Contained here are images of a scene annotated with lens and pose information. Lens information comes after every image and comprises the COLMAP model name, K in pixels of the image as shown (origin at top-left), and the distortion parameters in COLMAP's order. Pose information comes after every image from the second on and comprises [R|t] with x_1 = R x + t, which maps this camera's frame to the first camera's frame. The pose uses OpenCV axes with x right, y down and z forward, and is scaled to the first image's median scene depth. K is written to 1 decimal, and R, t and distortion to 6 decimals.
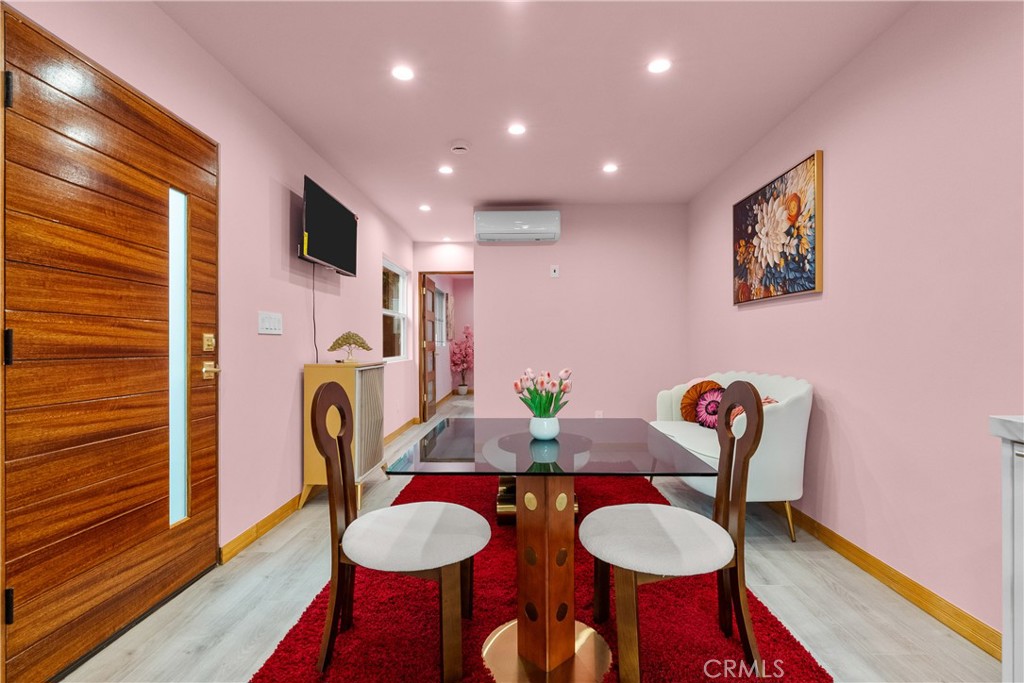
lens RADIAL K [[458.7, 0, 516.1], [0, 458.7, 342.4], [0, 0, 1]] dist [-0.008799, 0.002583]
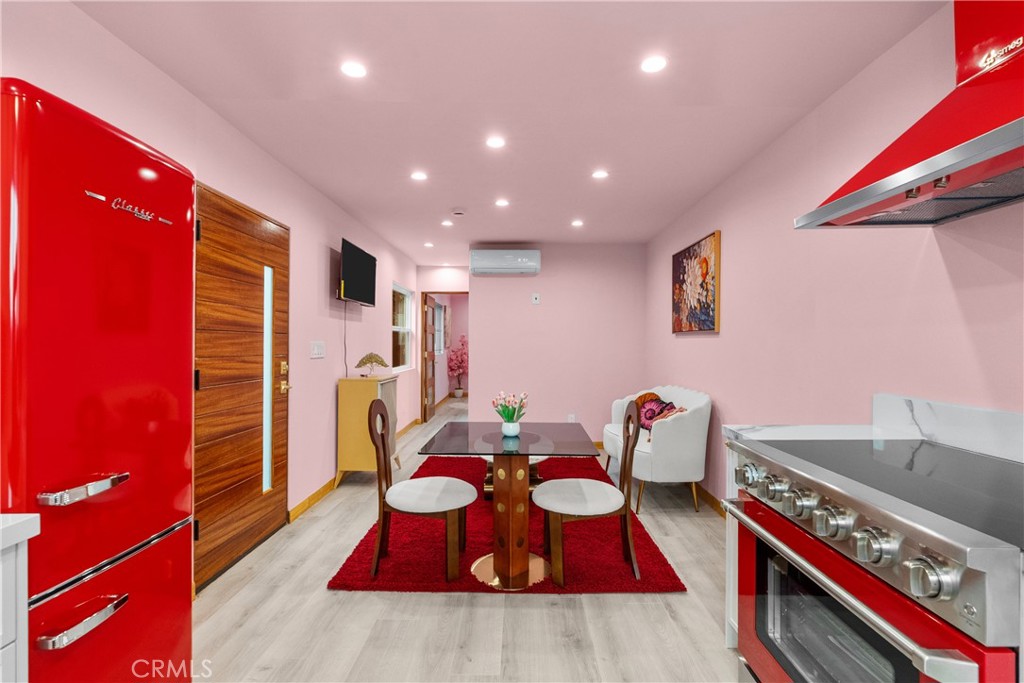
lens RADIAL K [[458.7, 0, 515.3], [0, 458.7, 340.8], [0, 0, 1]] dist [-0.008799, 0.002583]
pose [[0.999937, 0.008392, 0.007432, 0.039651], [-0.008370, 0.999960, -0.003002, -0.075093], [-0.007457, 0.002939, 0.999968, -0.388393]]
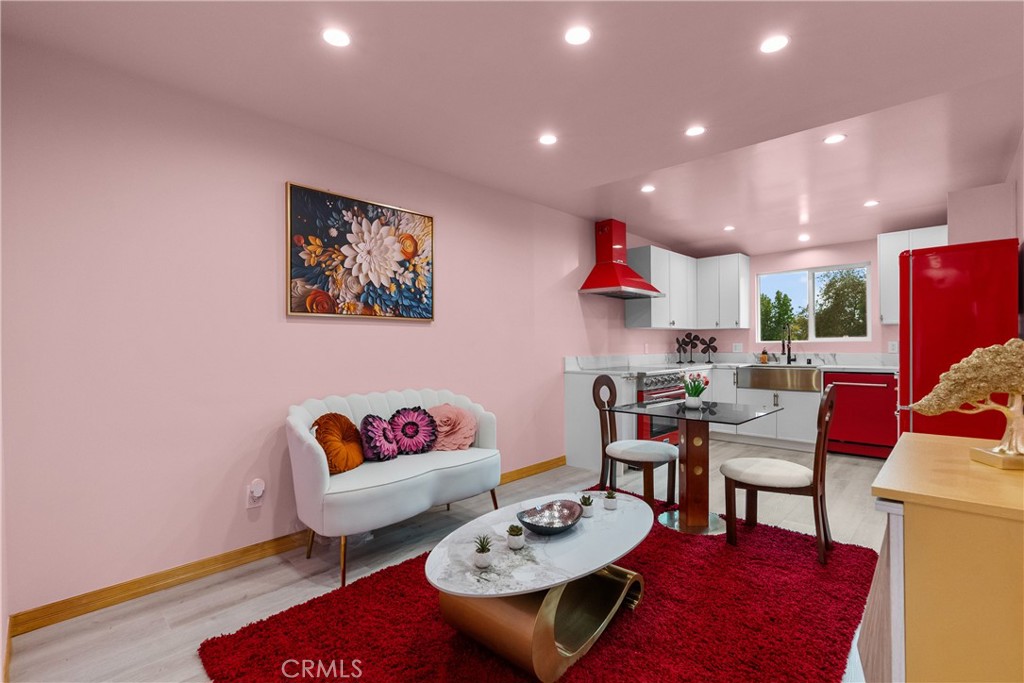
lens RADIAL K [[458.7, 0, 514.9], [0, 458.7, 346.8], [0, 0, 1]] dist [-0.008799, 0.002583]
pose [[-0.724804, 0.007052, 0.688919, -0.445170], [0.009463, 0.999955, -0.000279, -0.032827], [-0.688890, 0.006317, -0.724838, 1.821143]]
